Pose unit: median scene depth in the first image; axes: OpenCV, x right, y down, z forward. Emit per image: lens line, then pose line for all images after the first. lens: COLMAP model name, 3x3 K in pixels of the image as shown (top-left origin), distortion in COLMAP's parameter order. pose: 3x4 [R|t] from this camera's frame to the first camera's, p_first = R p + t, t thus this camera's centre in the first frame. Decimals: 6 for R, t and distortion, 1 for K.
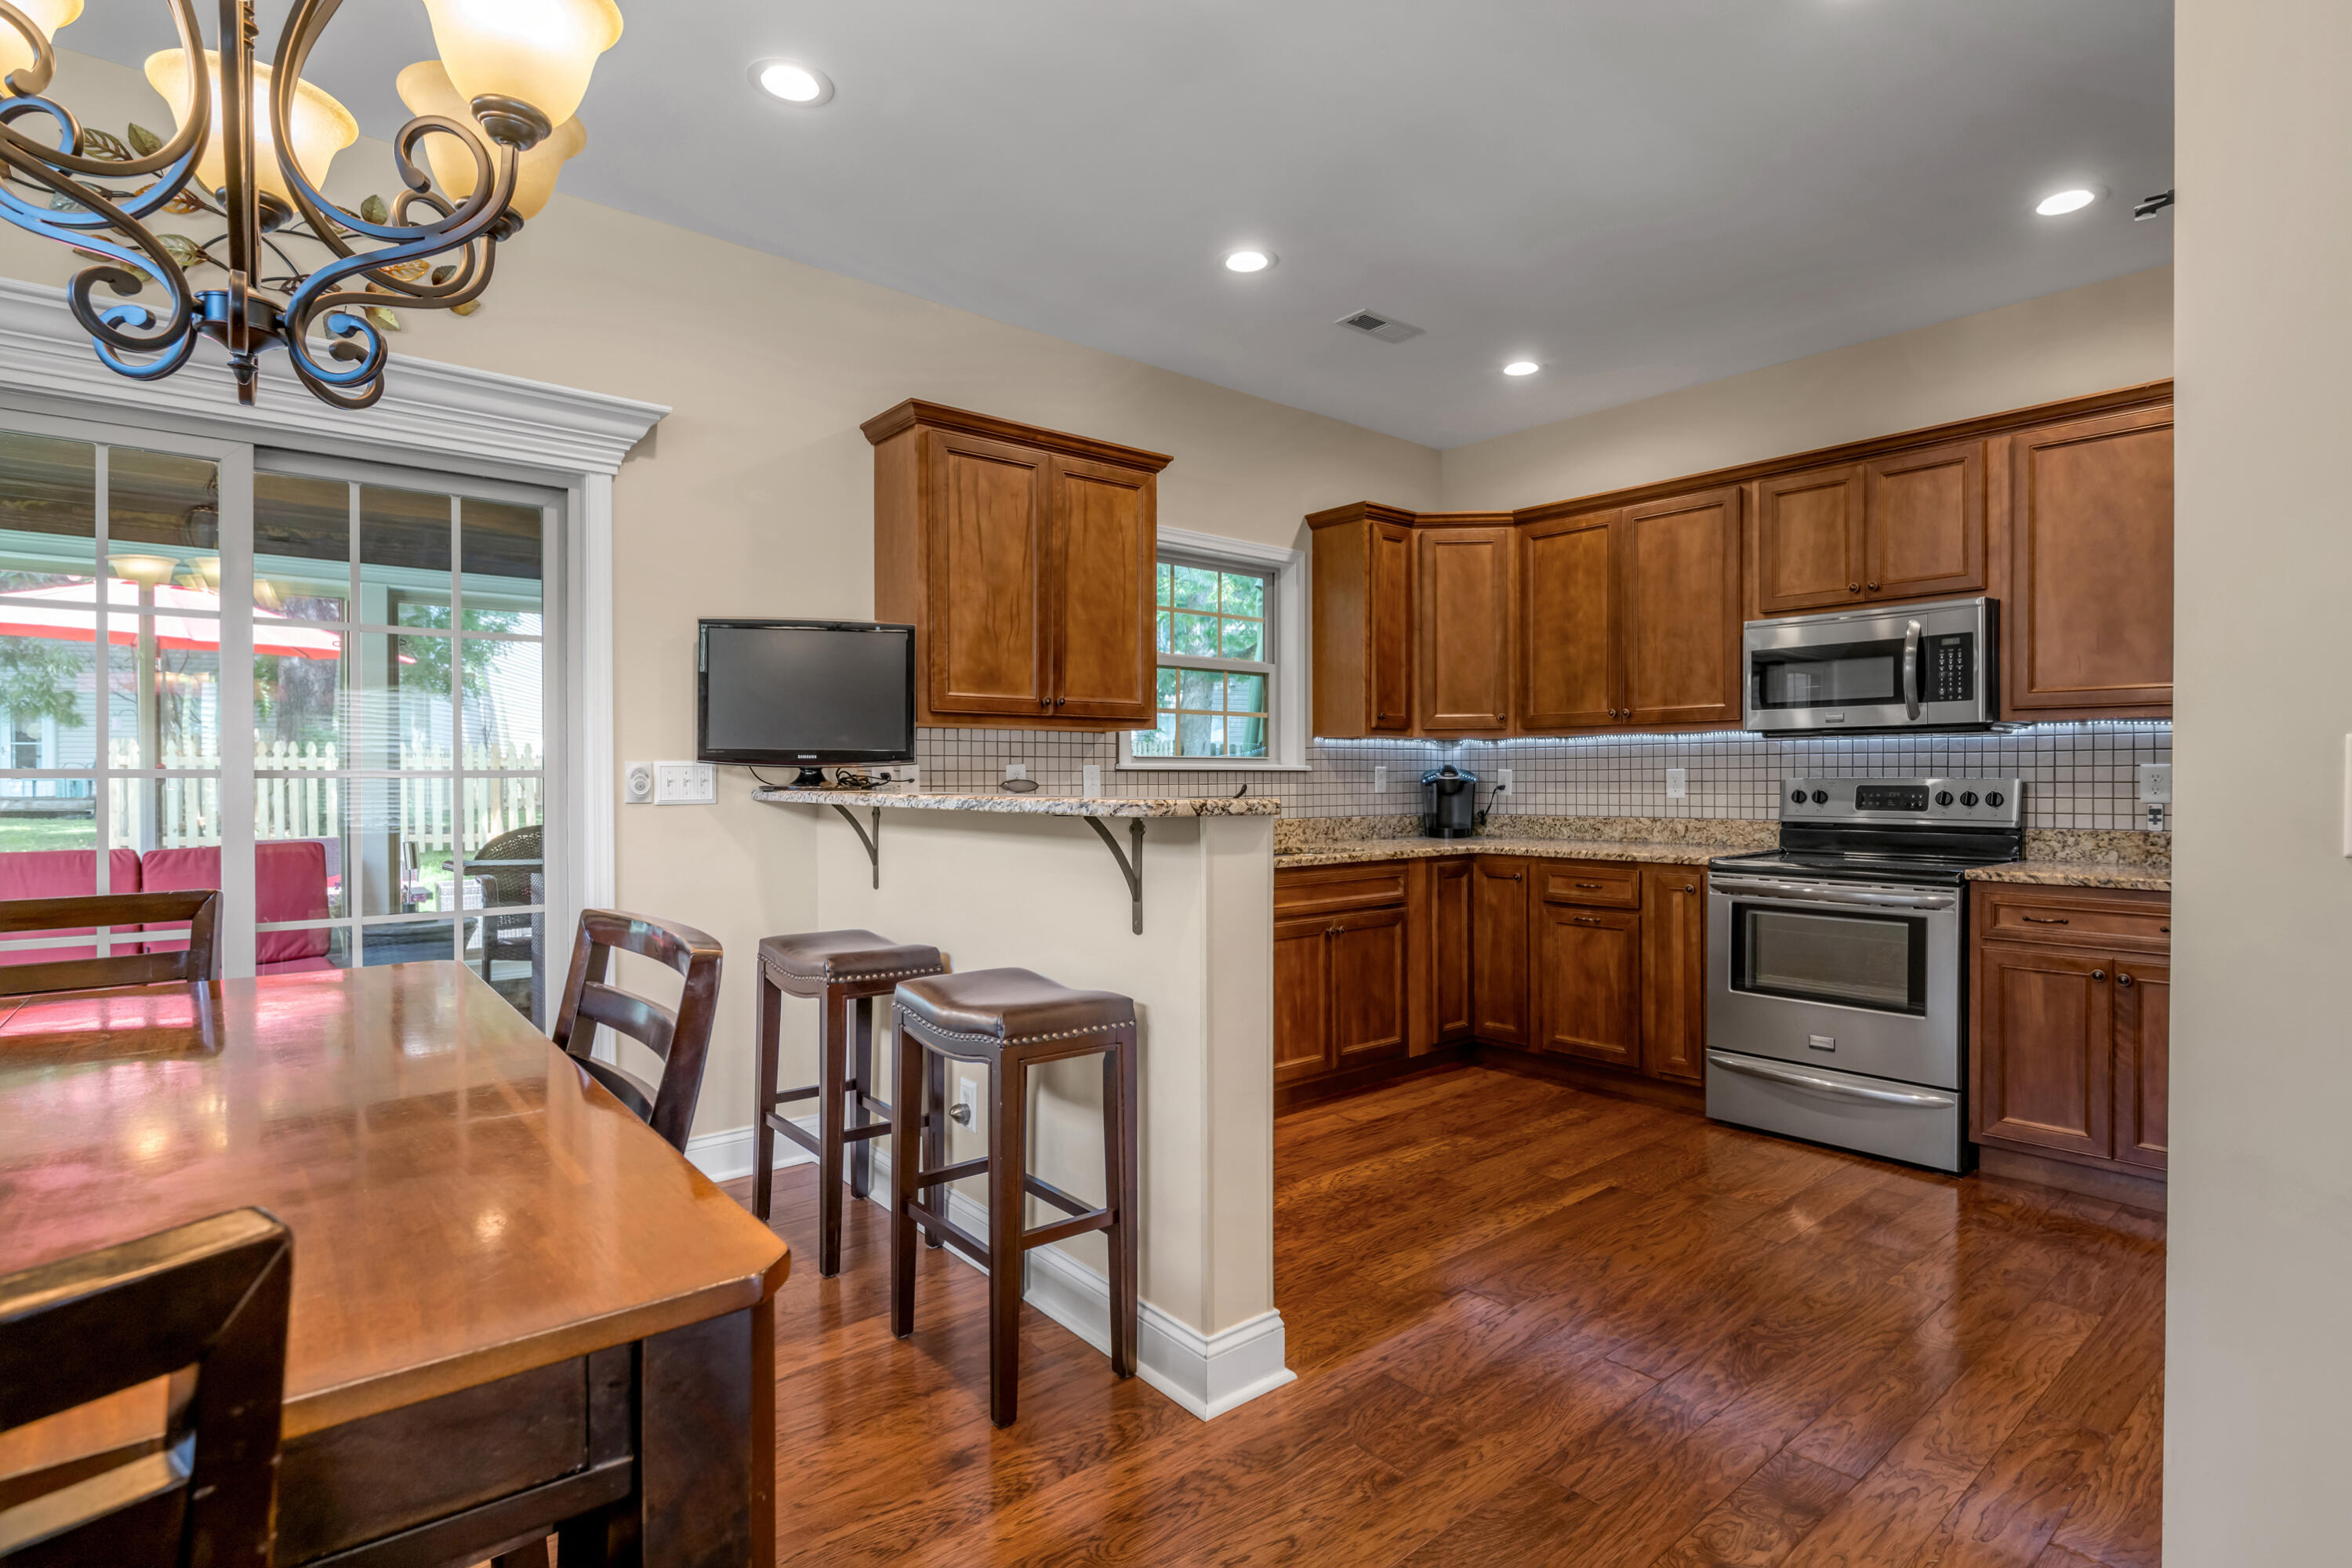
lens RADIAL K [[1155.7, 0, 1188.0], [0, 1155.7, 787.0], [0, 0, 1]] dist [-0.009448, 0.000284]
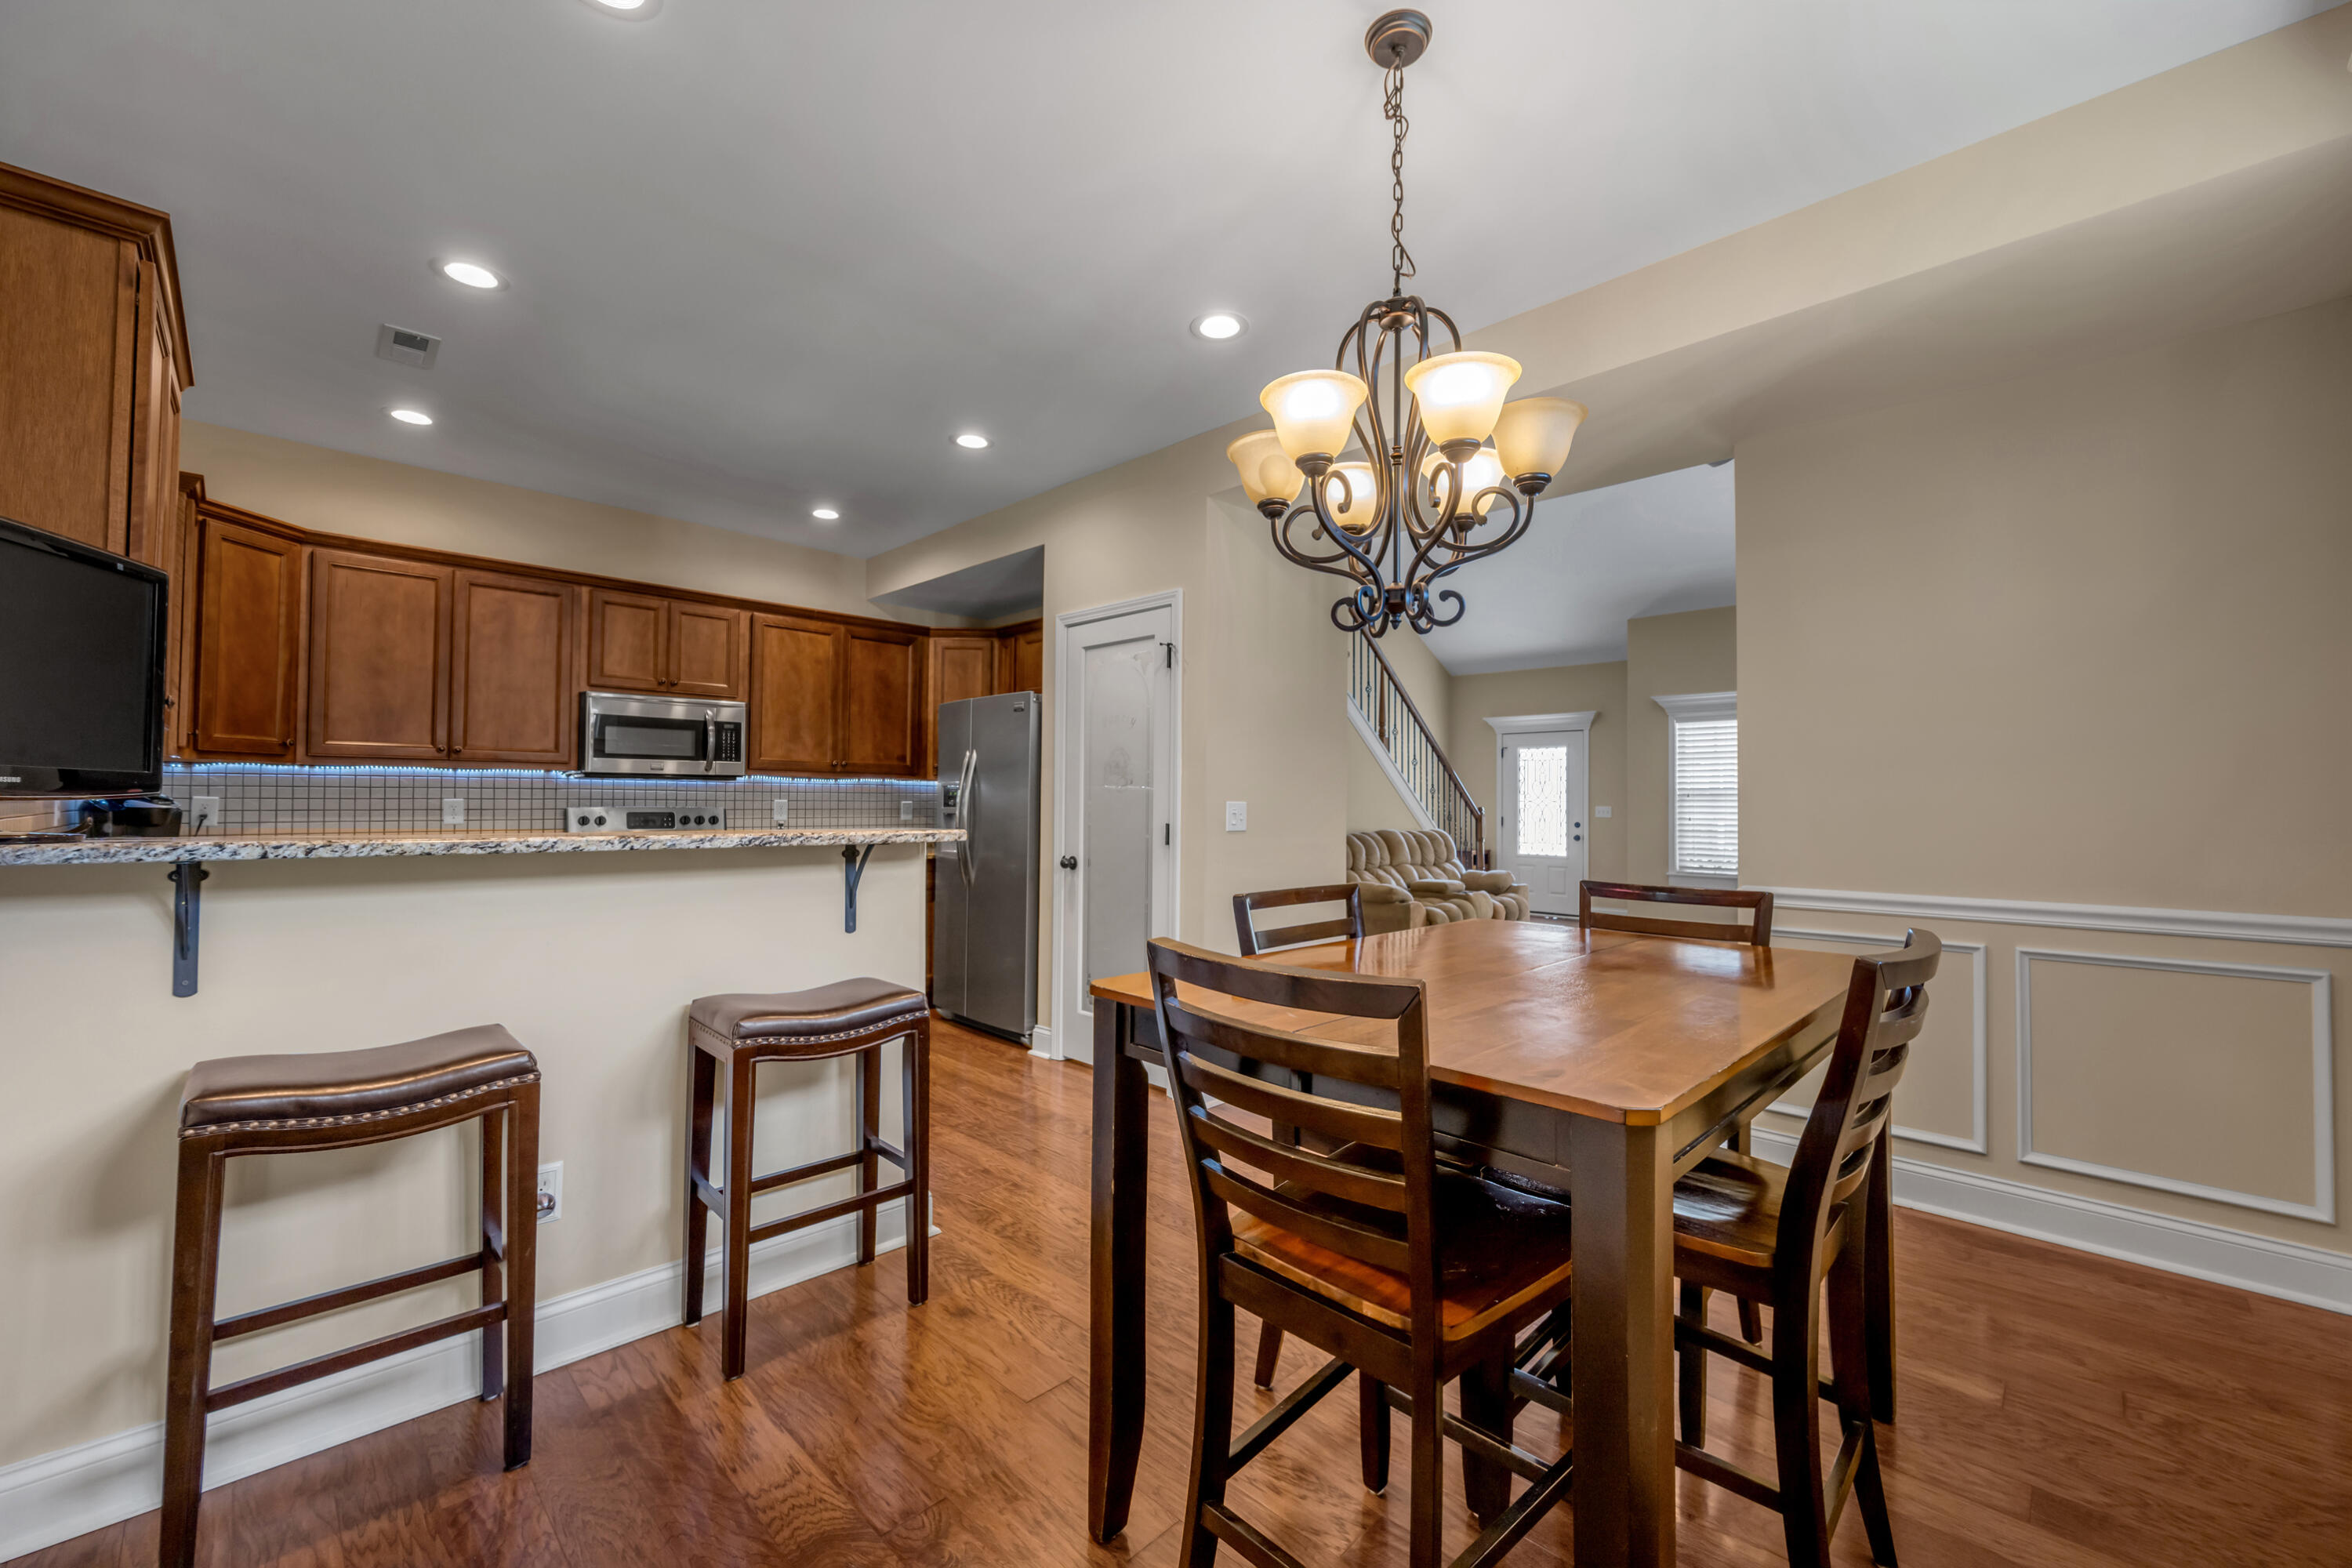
lens RADIAL K [[925.8, 0, 1181.6], [0, 925.8, 781.3], [0, 0, 1]] dist [-0.006245, 0.000474]
pose [[-0.088498, 0.023757, 0.995793, -0.690482], [0.001995, 0.999718, -0.023674, -0.012120], [-0.996074, -0.000108, -0.088520, 0.434989]]
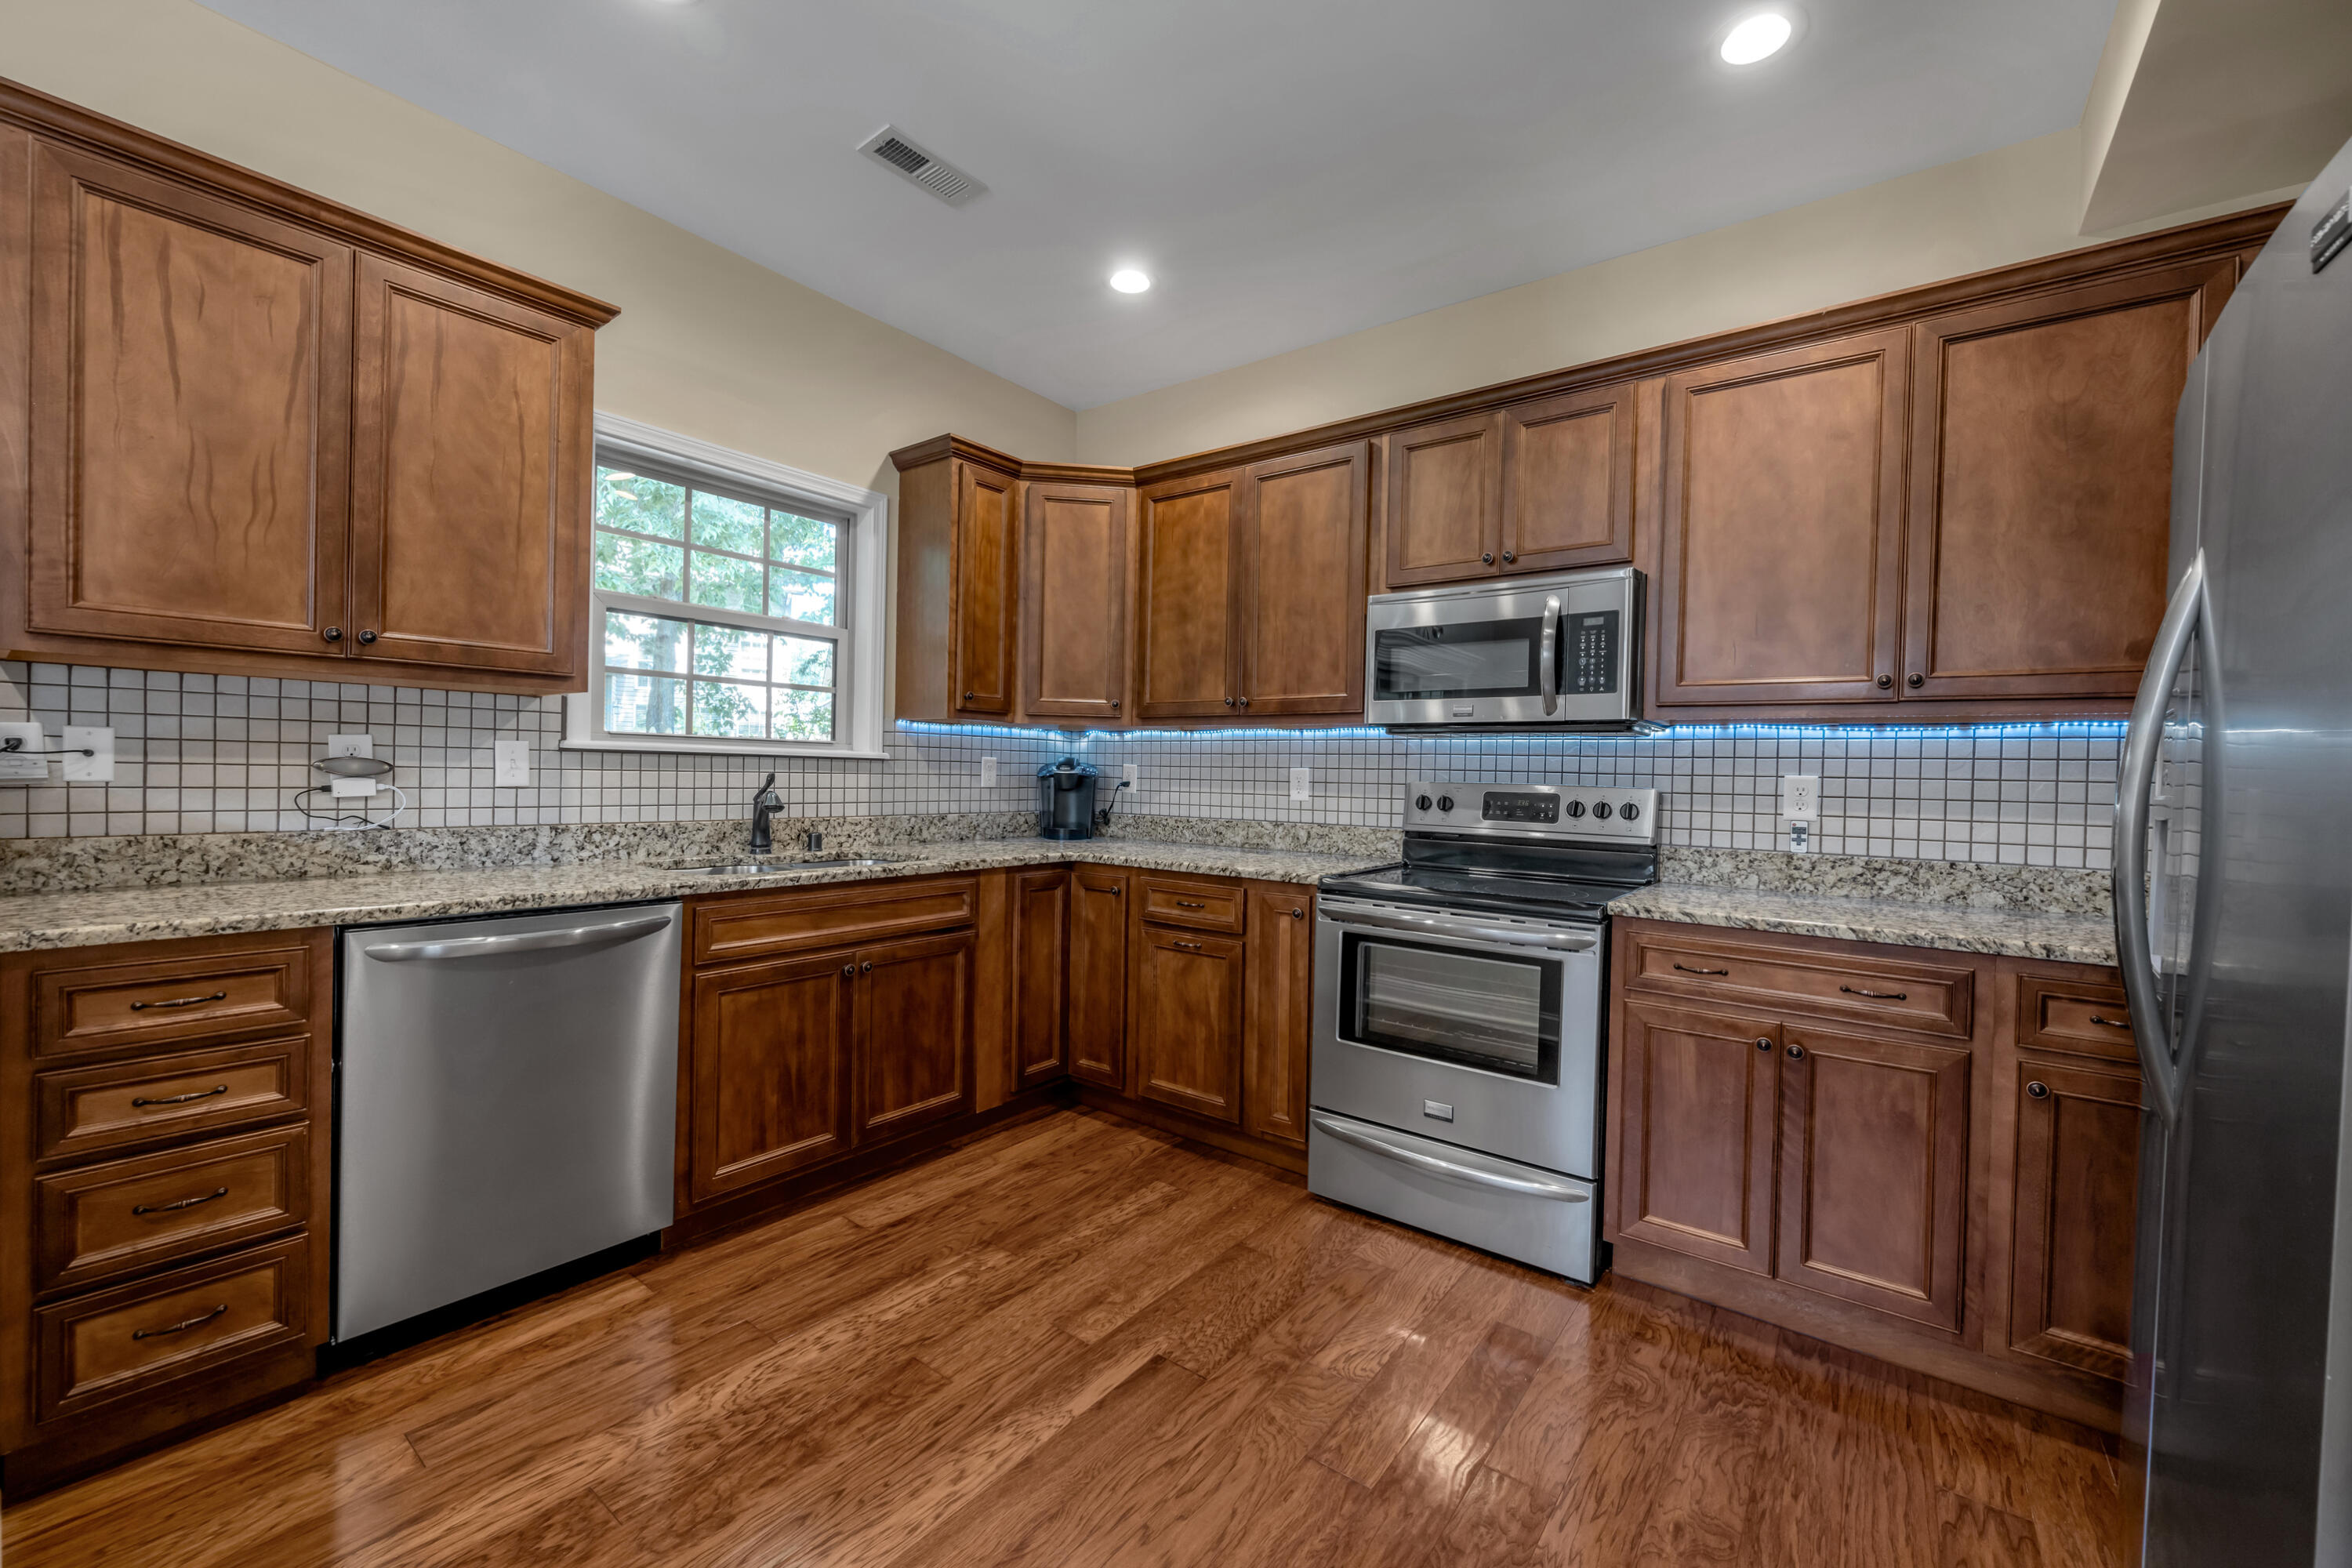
lens RADIAL K [[925.8, 0, 1184.5], [0, 925.8, 783.8], [0, 0, 1]] dist [-0.006245, 0.000474]
pose [[0.975848, 0.022517, 0.217289, 0.219597], [-0.023883, 0.999708, 0.003664, -0.004786], [-0.217143, -0.008765, 0.976100, 0.388676]]
